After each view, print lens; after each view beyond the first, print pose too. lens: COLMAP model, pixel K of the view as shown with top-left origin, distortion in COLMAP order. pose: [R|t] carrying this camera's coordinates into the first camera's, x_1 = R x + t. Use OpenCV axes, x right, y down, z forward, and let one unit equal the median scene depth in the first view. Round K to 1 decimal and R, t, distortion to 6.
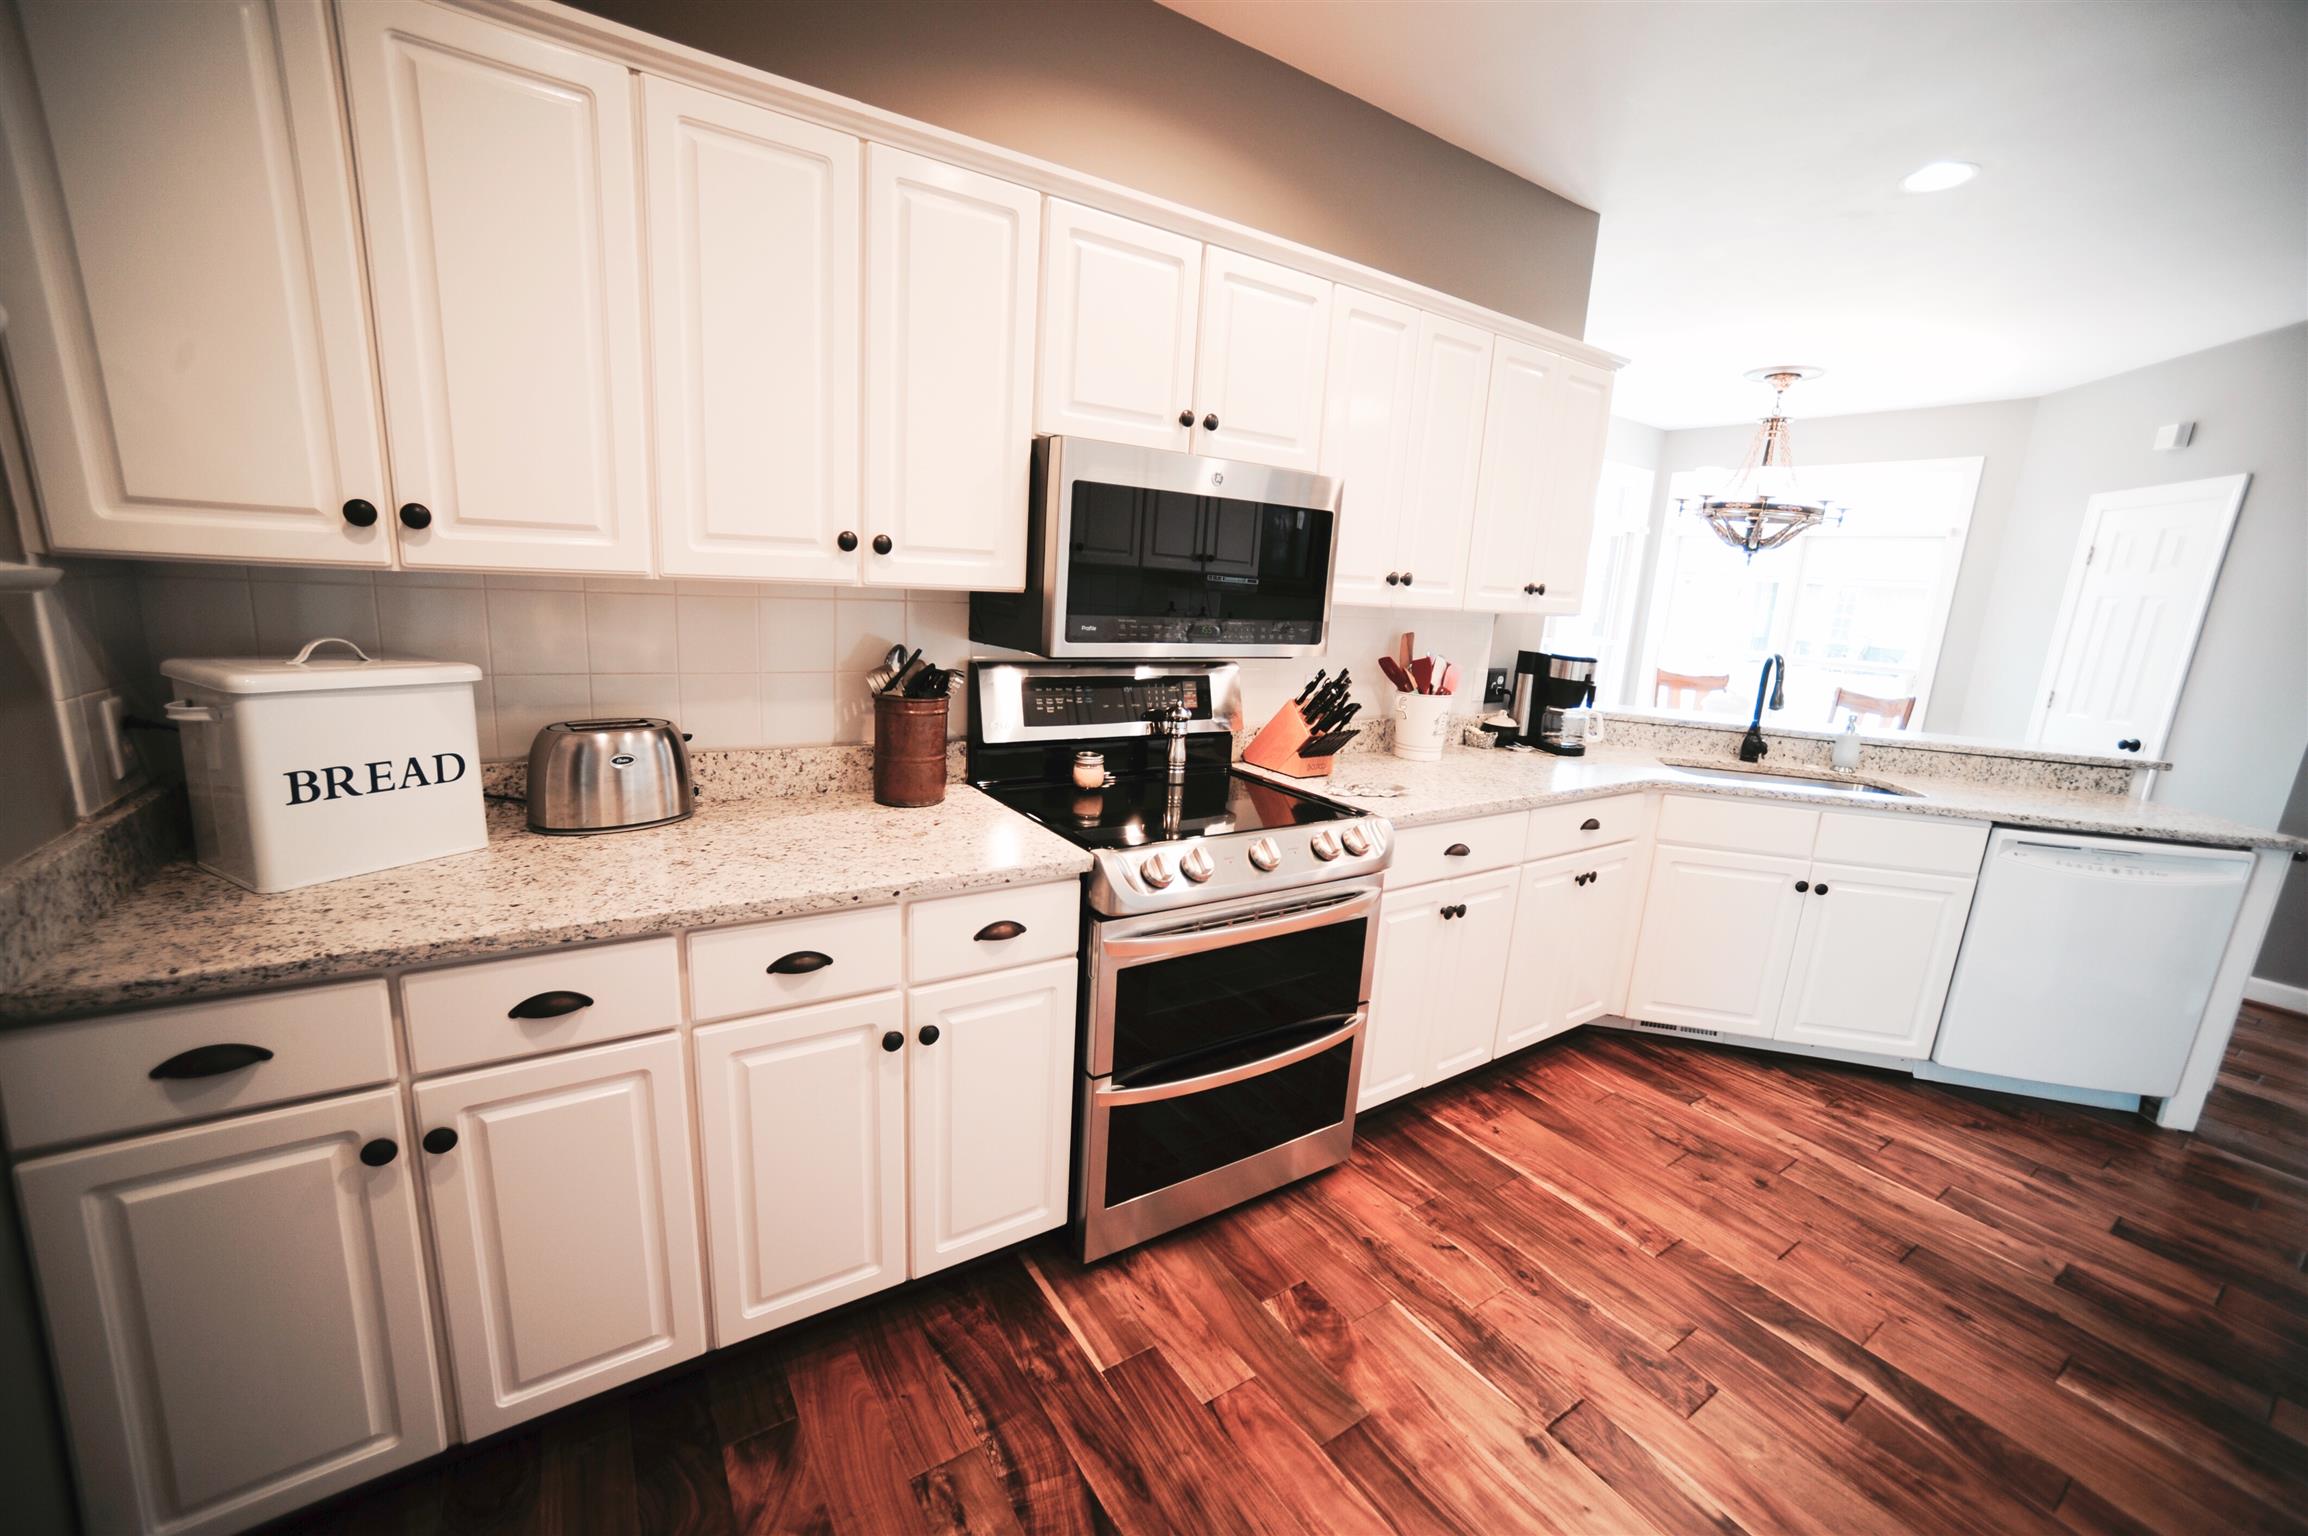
lens RADIAL K [[928.4, 0, 1154.0], [0, 928.4, 768.0], [0, 0, 1]] dist [0.000352, 0.000107]
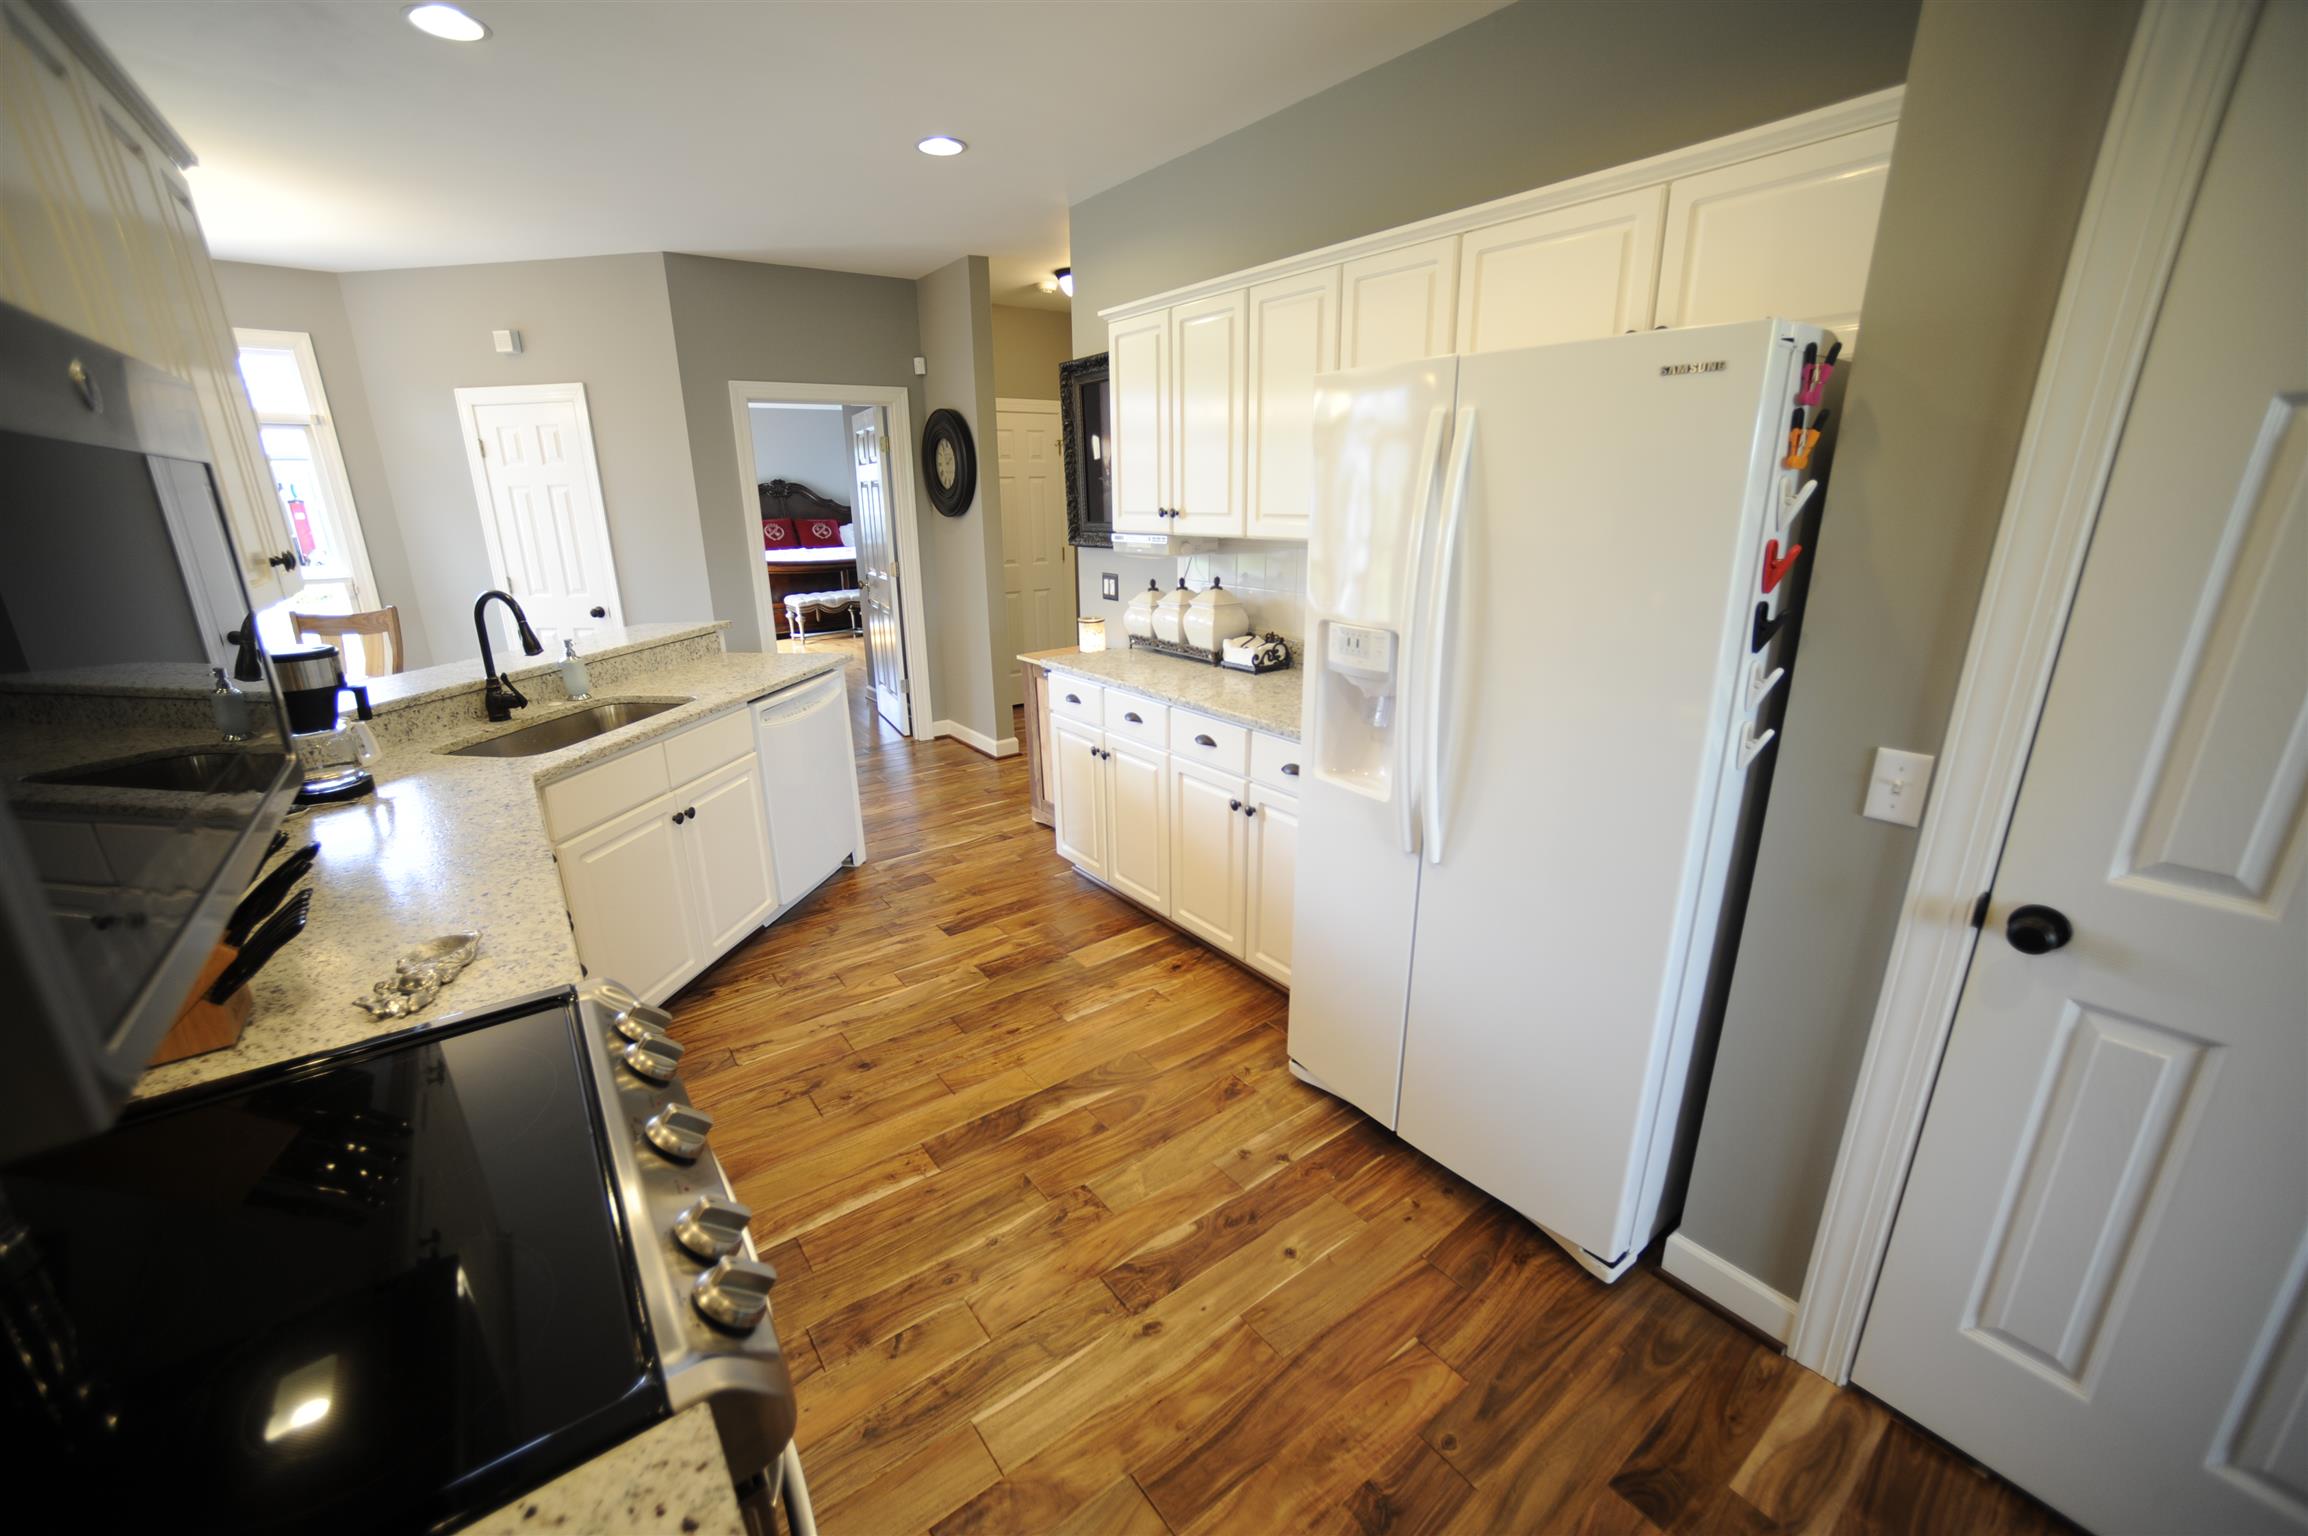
lens RADIAL K [[915.1, 0, 1154.0], [0, 915.1, 768.0], [0, 0, 1]] dist [-0.027730, 0.000065]
pose [[-0.053602, -0.352786, 0.934167, -0.248182], [0.206802, 0.911308, 0.356020, -0.187353], [-0.976913, 0.212271, 0.024109, 0.541541]]
